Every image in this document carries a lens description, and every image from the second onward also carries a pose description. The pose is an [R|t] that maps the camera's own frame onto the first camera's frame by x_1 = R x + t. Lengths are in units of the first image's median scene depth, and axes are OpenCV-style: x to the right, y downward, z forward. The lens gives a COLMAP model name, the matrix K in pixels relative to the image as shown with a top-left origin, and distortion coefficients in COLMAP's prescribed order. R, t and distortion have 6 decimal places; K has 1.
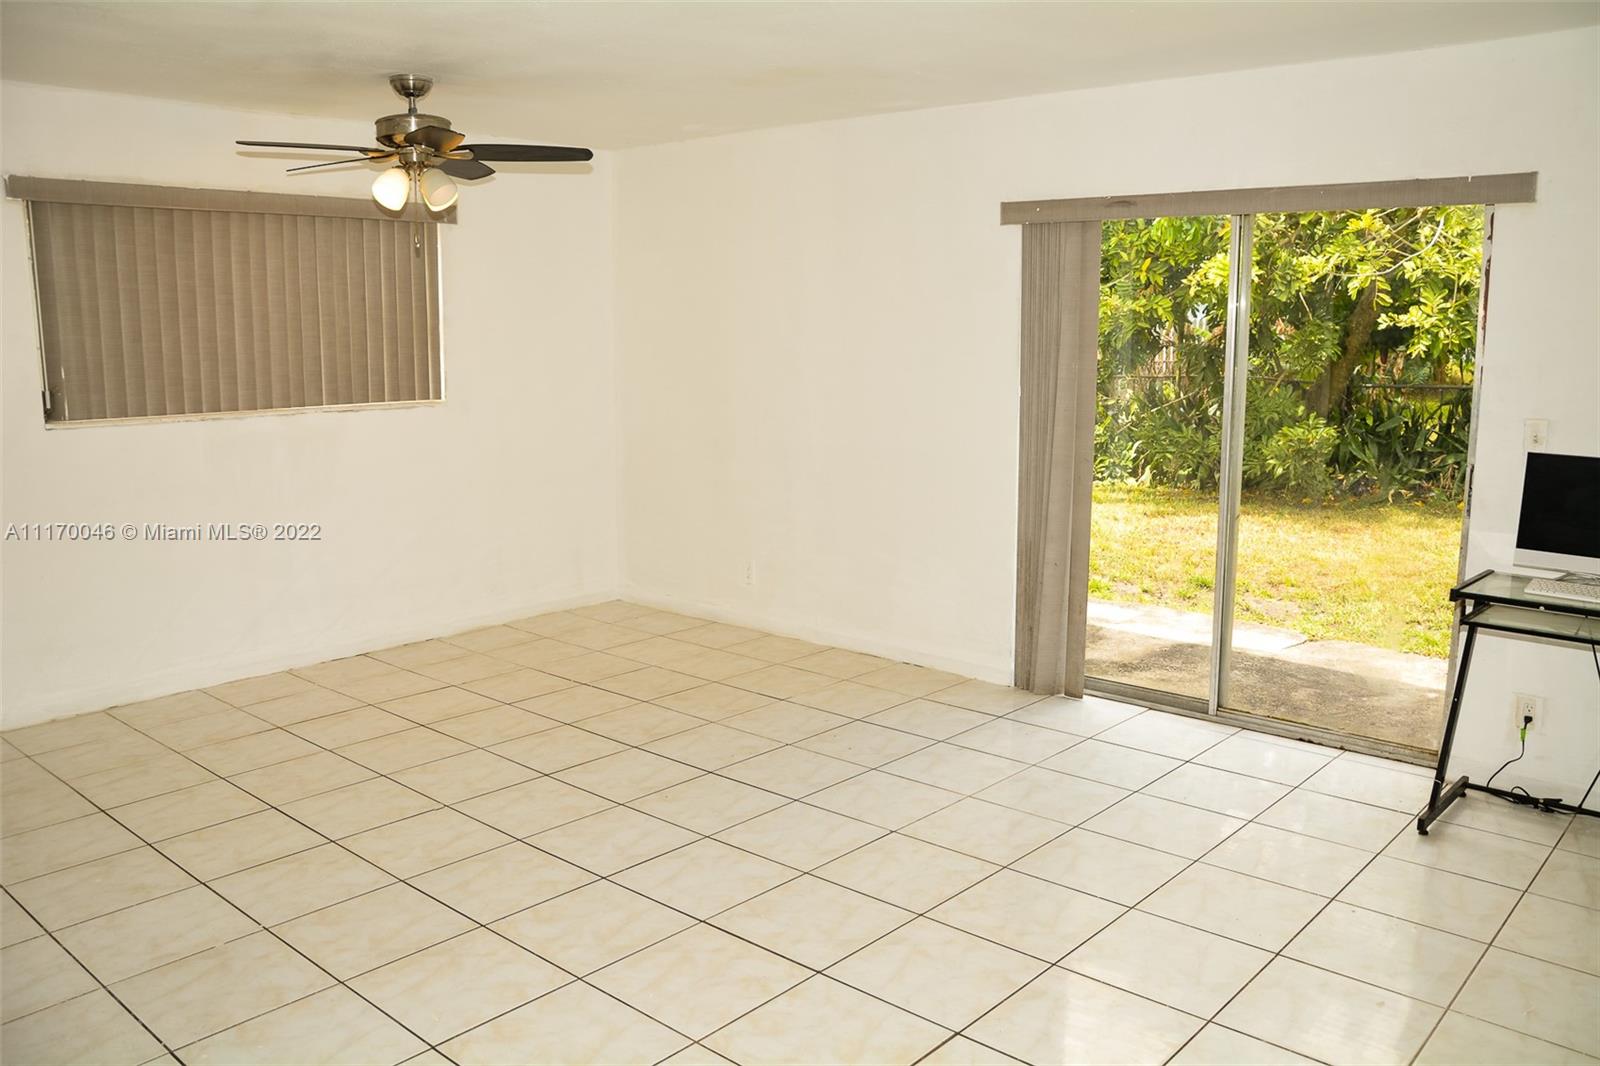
lens RADIAL K [[1270.2, 0, 801.8], [0, 1270.2, 545.7], [0, 0, 1]] dist [-0.121911, 0.044428]
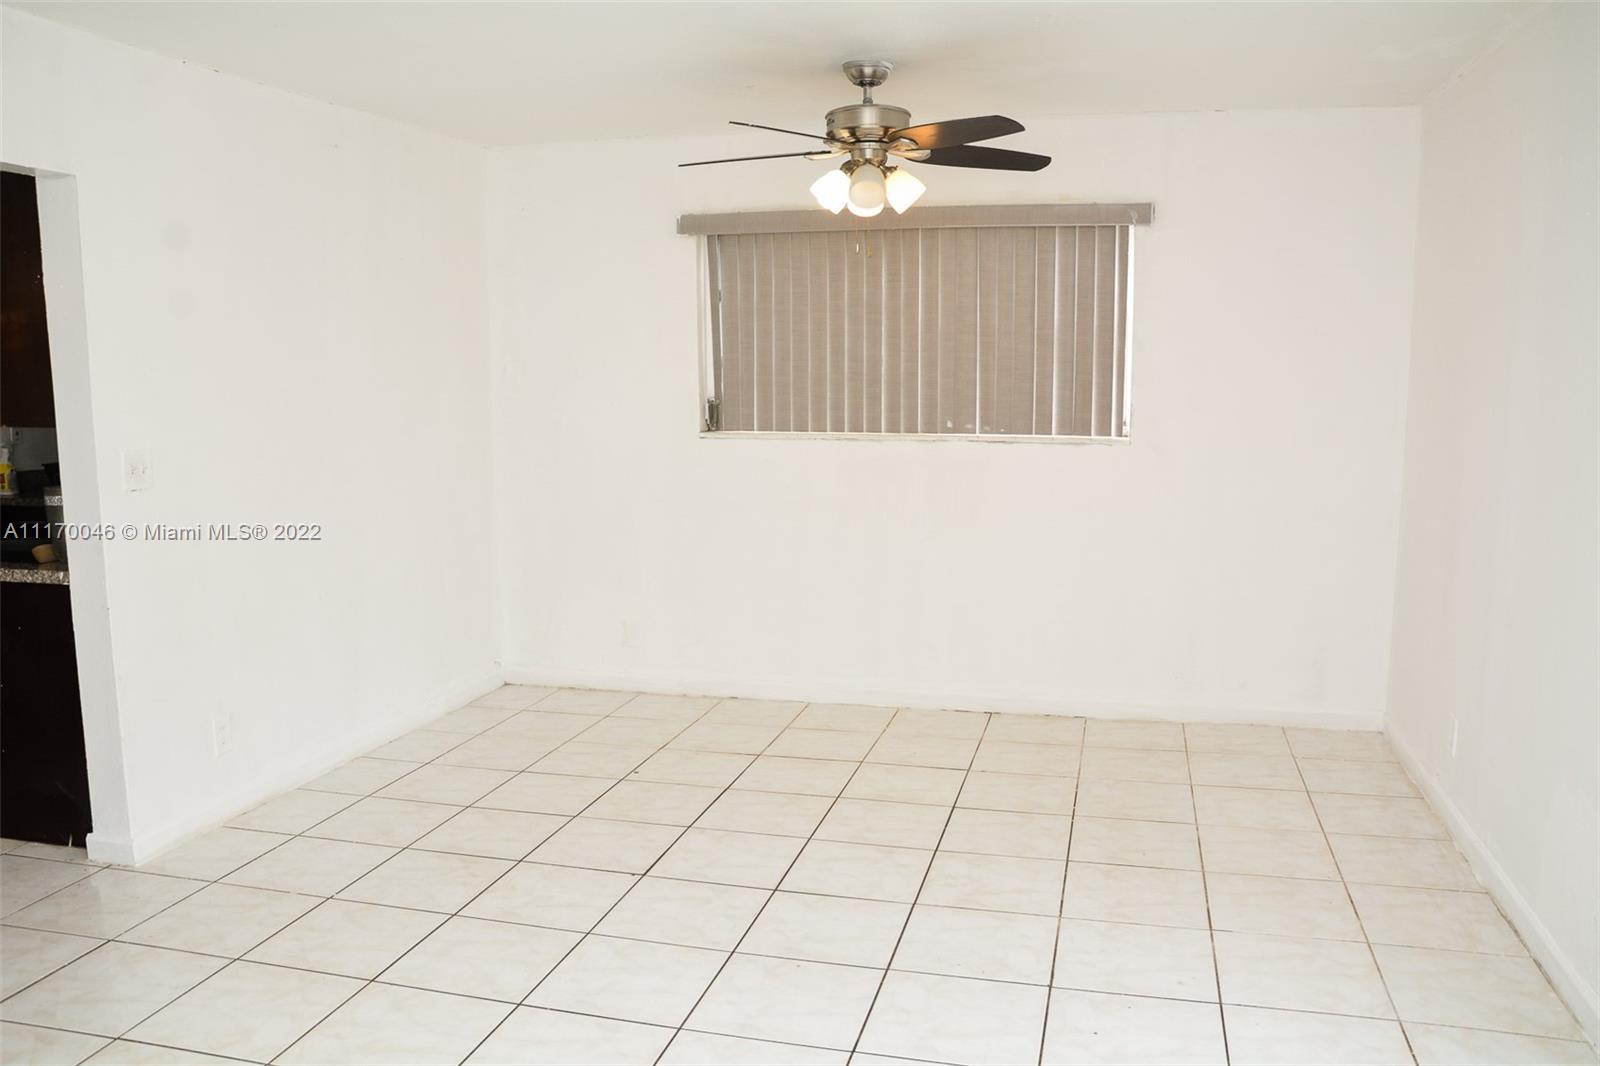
lens RADIAL K [[1270.2, 0, 805.5], [0, 1270.2, 524.9], [0, 0, 1]] dist [-0.121911, 0.044428]
pose [[0.453064, 0.113069, -0.884279, 0.435119], [-0.148532, 0.987633, 0.050183, -0.083805], [0.879017, 0.108608, 0.464255, 0.524732]]
